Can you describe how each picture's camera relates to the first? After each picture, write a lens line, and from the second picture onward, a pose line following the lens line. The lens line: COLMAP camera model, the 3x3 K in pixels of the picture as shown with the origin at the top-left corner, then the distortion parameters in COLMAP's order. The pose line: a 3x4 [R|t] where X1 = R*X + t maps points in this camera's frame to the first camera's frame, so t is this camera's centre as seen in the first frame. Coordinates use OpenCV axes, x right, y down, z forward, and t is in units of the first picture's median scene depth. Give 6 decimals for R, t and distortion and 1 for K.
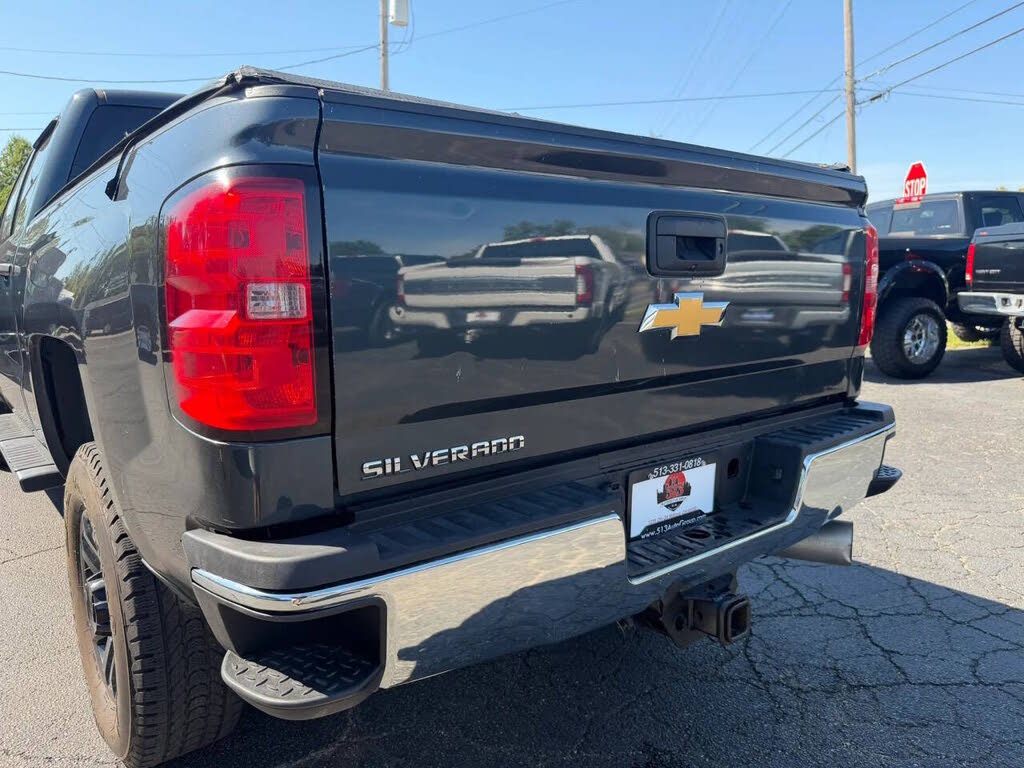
lens RADIAL K [[728.0, 0, 508.9], [0, 728.0, 389.0], [0, 0, 1]] dist [0.031989, -0.048002]
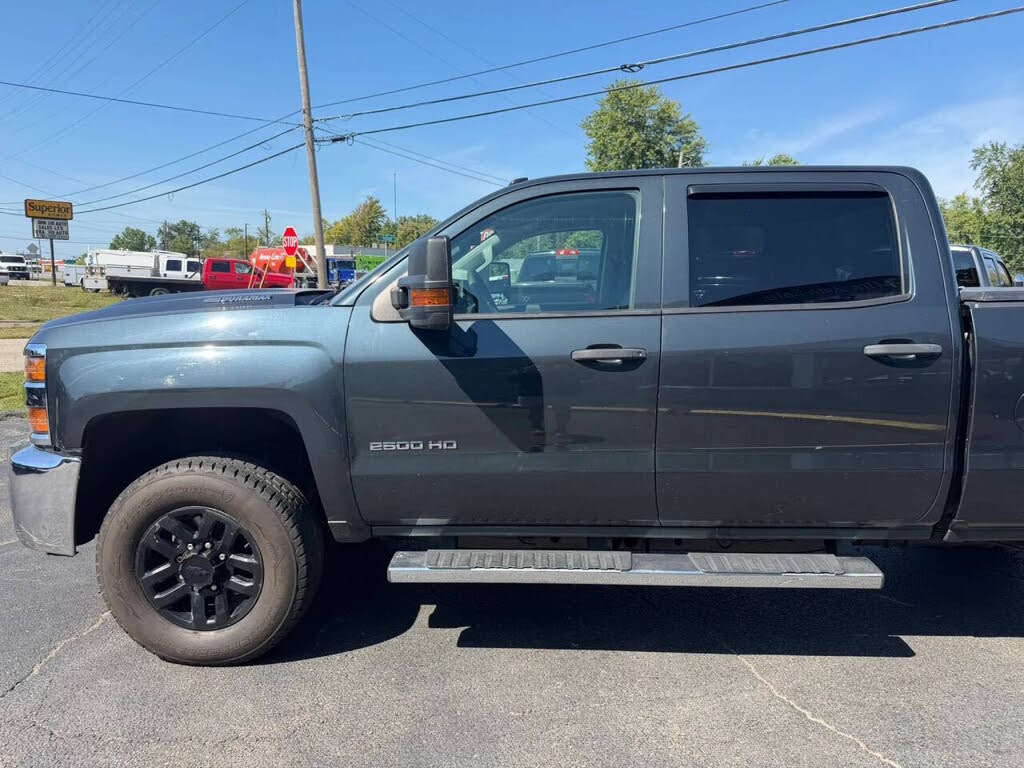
lens RADIAL K [[728.0, 0, 505.2], [0, 728.0, 390.5], [0, 0, 1]] dist [0.031989, -0.048002]
pose [[0.662241, -0.083679, 0.744604, -1.766542], [0.096515, 0.994992, 0.025979, -0.191071], [-0.743049, 0.054661, 0.667001, 0.780718]]
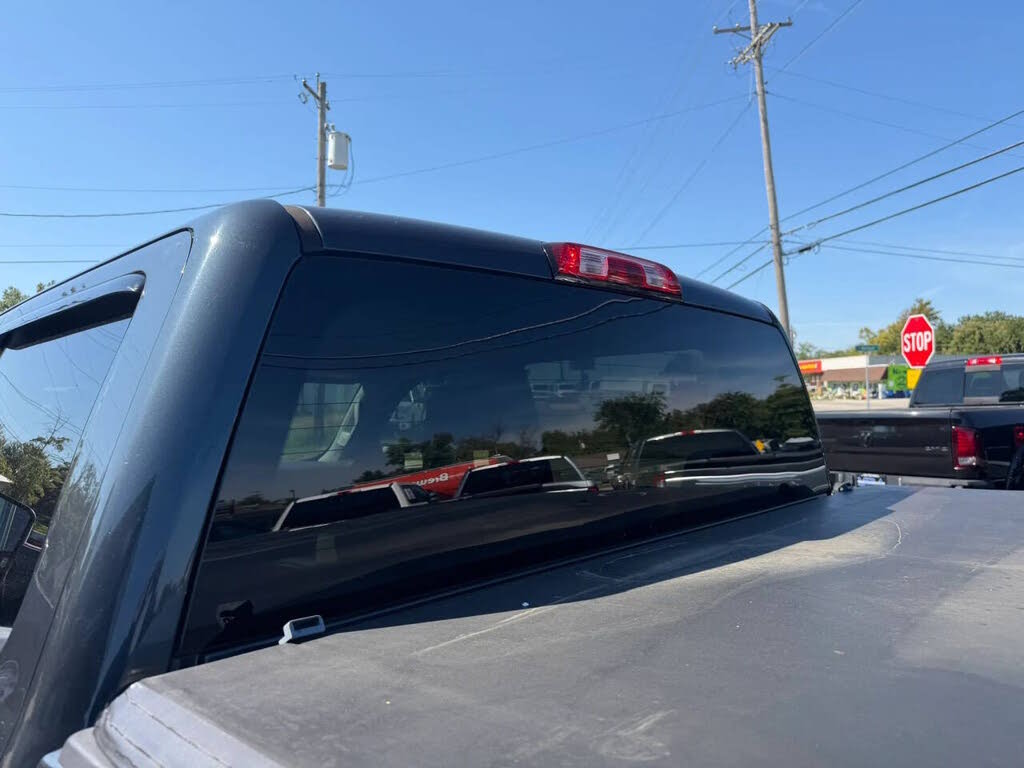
lens RADIAL K [[728.0, 0, 503.4], [0, 728.0, 388.9], [0, 0, 1]] dist [0.031989, -0.048002]
pose [[0.991587, -0.003261, 0.129399, -0.521479], [0.026472, 0.983662, -0.178066, -0.277428], [-0.126704, 0.179993, 0.975473, 0.704683]]
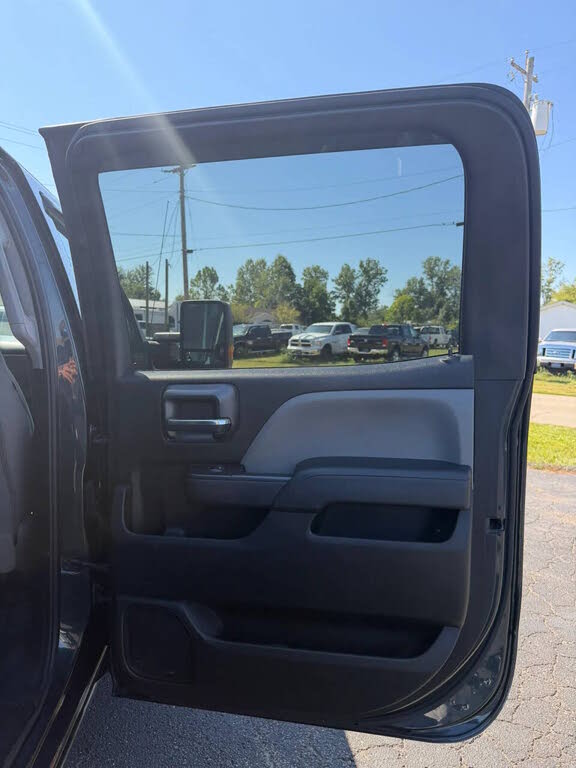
lens RADIAL K [[546.0, 0, 282.9], [0, 546.0, 391.0], [0, 0, 1]] dist [0.031989, -0.048002]
pose [[0.835808, 0.092688, -0.541141, 0.093671], [-0.133985, 0.990280, -0.037325, -0.287295], [0.532421, 0.103701, 0.840103, 1.274605]]
